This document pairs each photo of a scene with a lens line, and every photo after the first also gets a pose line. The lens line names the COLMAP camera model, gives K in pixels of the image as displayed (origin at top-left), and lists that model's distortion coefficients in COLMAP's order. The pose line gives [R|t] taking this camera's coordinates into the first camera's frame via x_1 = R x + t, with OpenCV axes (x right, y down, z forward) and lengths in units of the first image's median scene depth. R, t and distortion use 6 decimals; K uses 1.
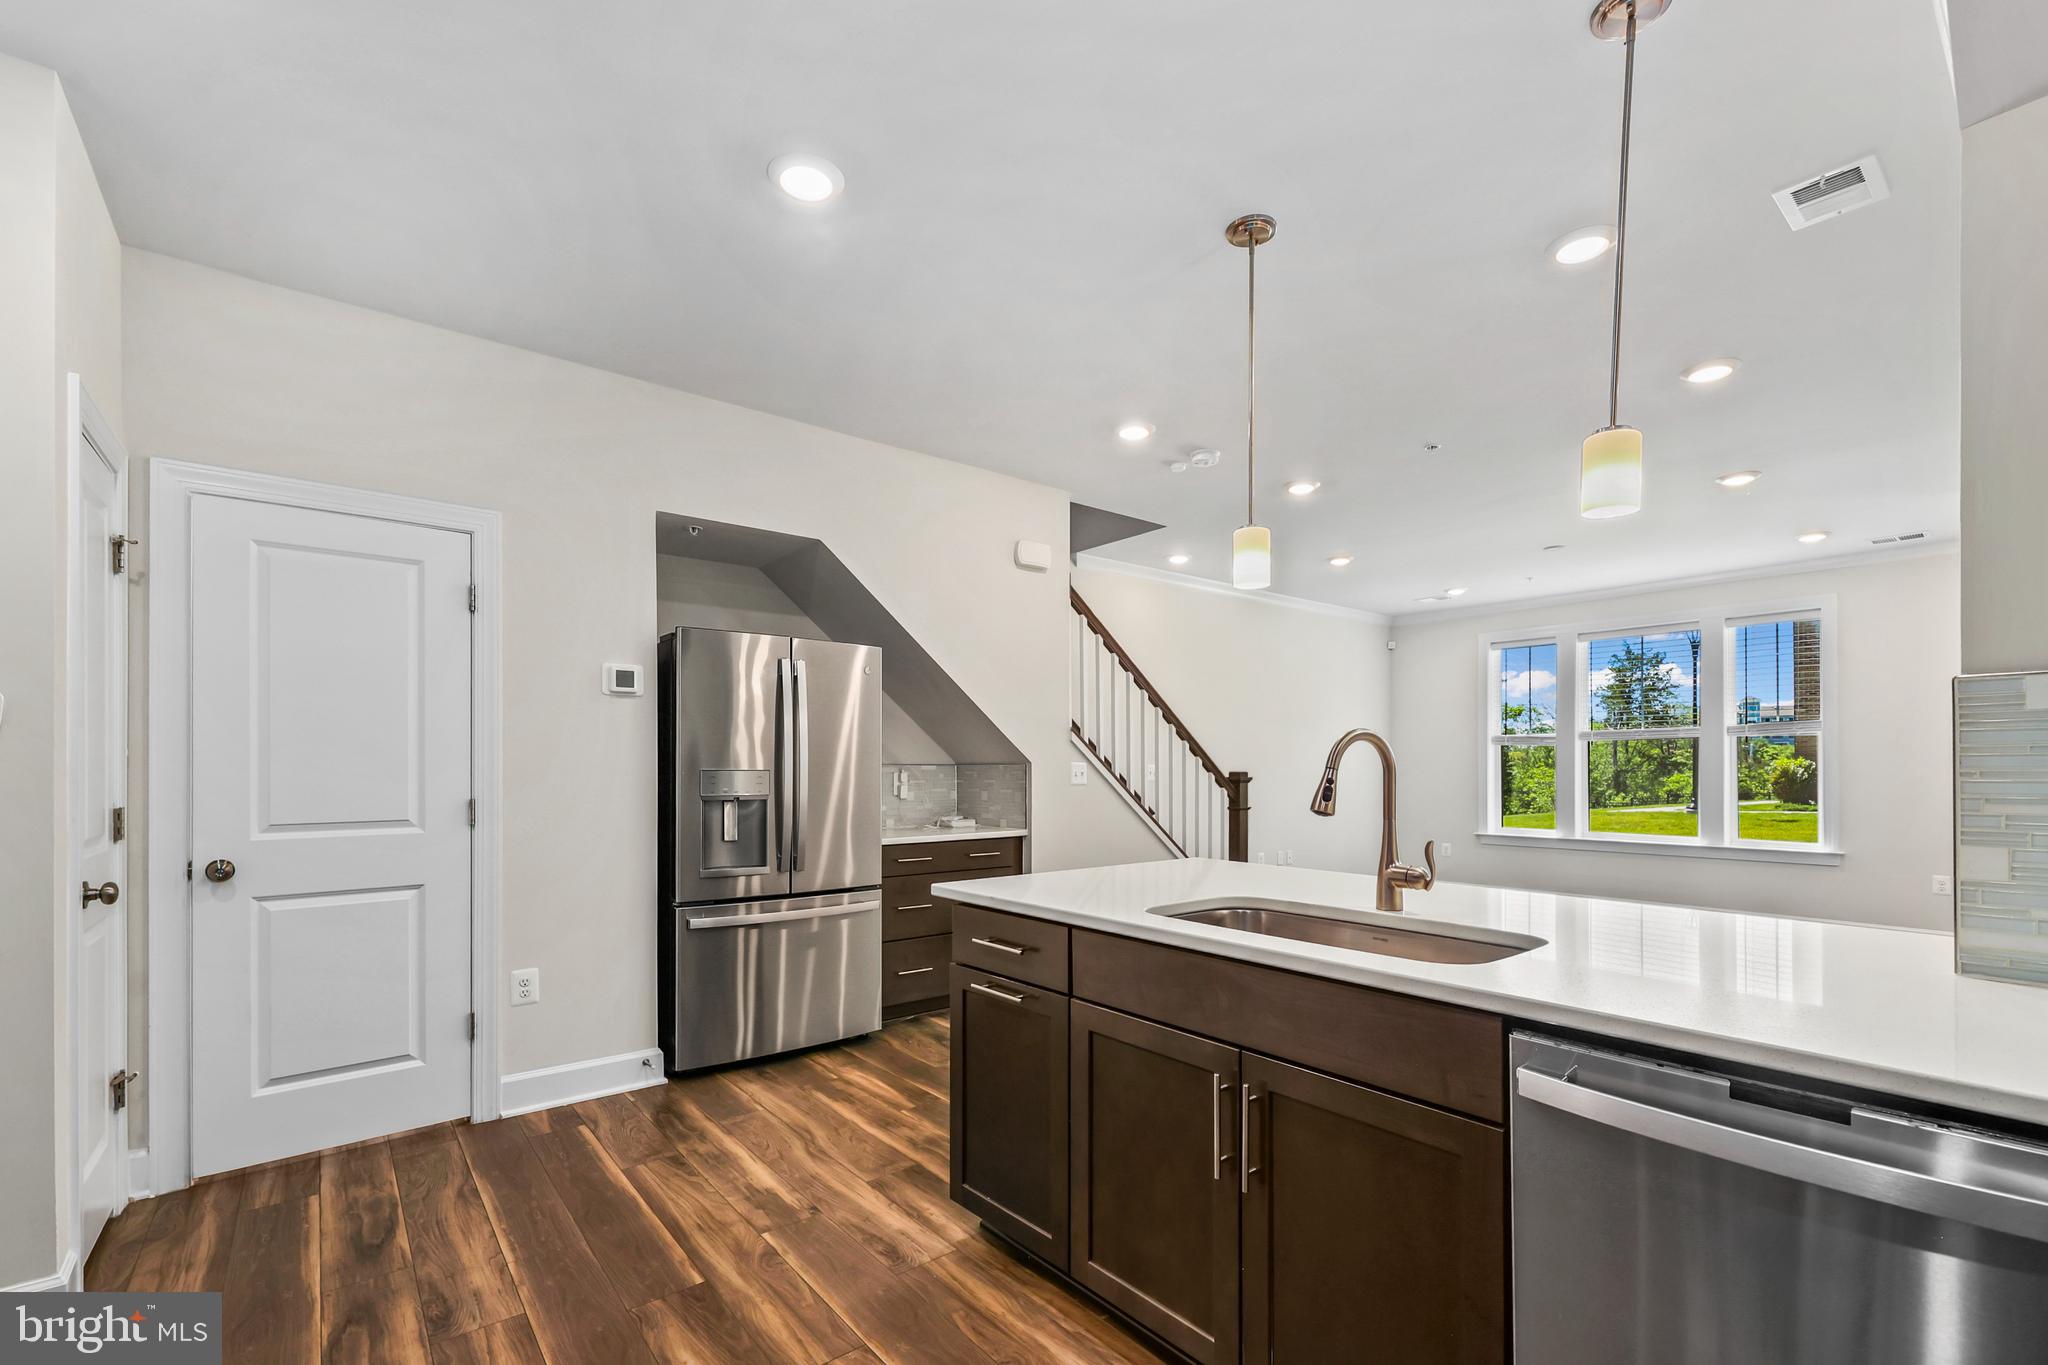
lens RADIAL K [[875.7, 0, 1035.0], [0, 875.7, 768.4], [0, 0, 1]] dist [0.005149, 0.000158]
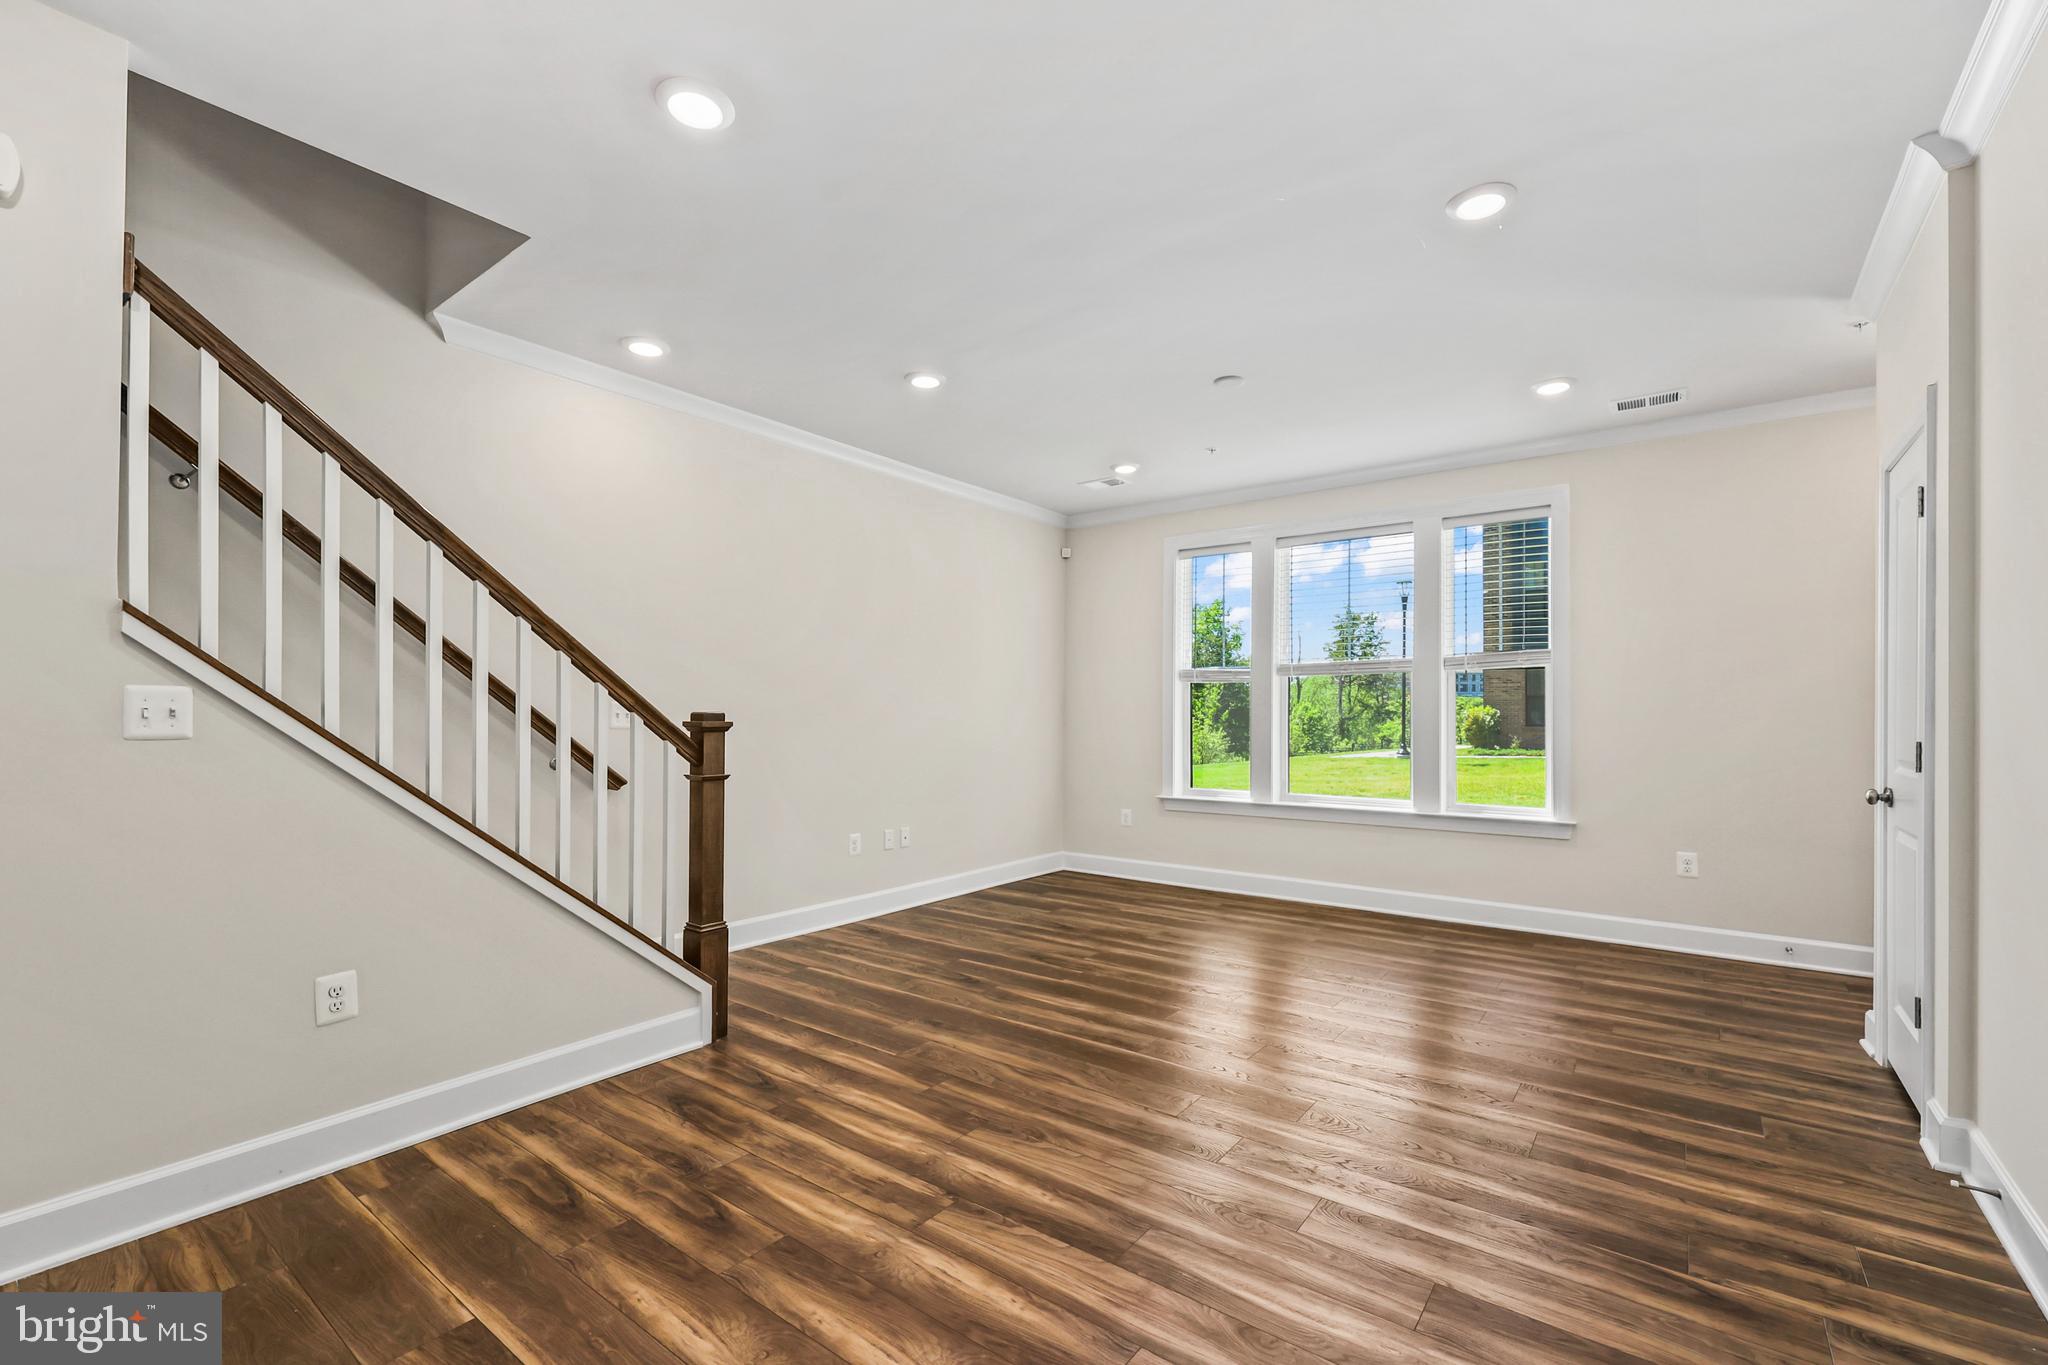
lens RADIAL K [[875.7, 0, 1037.6], [0, 875.7, 712.7], [0, 0, 1]] dist [0.005149, 0.000158]
pose [[0.969023, 0.003945, 0.246939, 0.272804], [-0.003196, 0.999989, -0.003435, 0.004814], [-0.246950, 0.002540, 0.969025, 0.368550]]
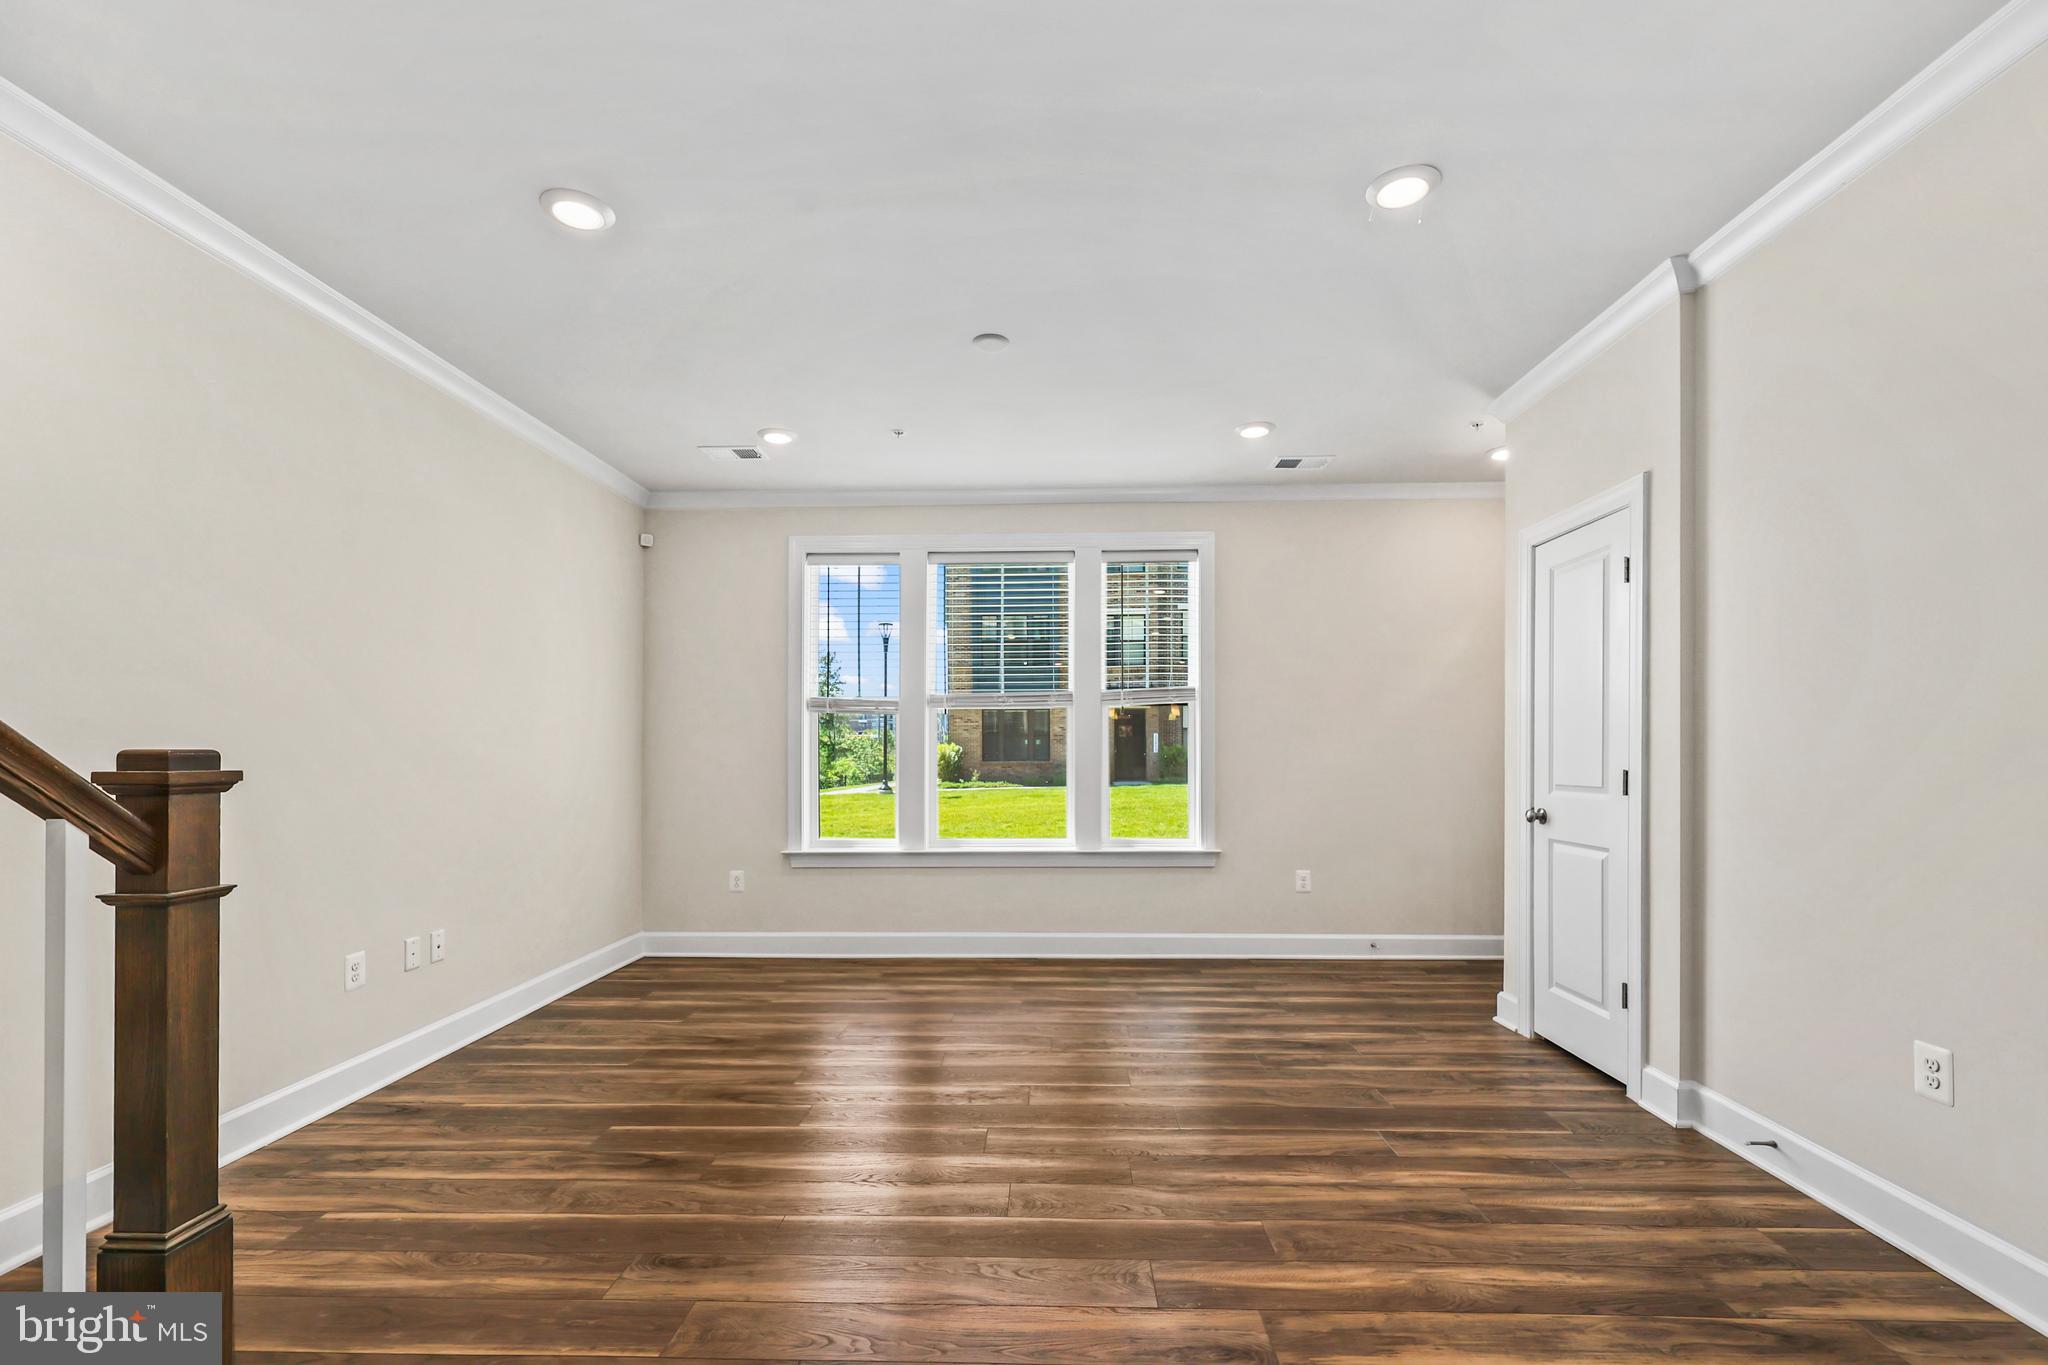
lens RADIAL K [[875.7, 0, 1030.0], [0, 875.7, 755.8], [0, 0, 1]] dist [0.005149, 0.000158]
pose [[0.653647, -0.004975, 0.756783, 0.185253], [0.004171, 0.999987, 0.002971, 0.005119], [-0.756788, 0.001215, 0.653659, 0.593257]]
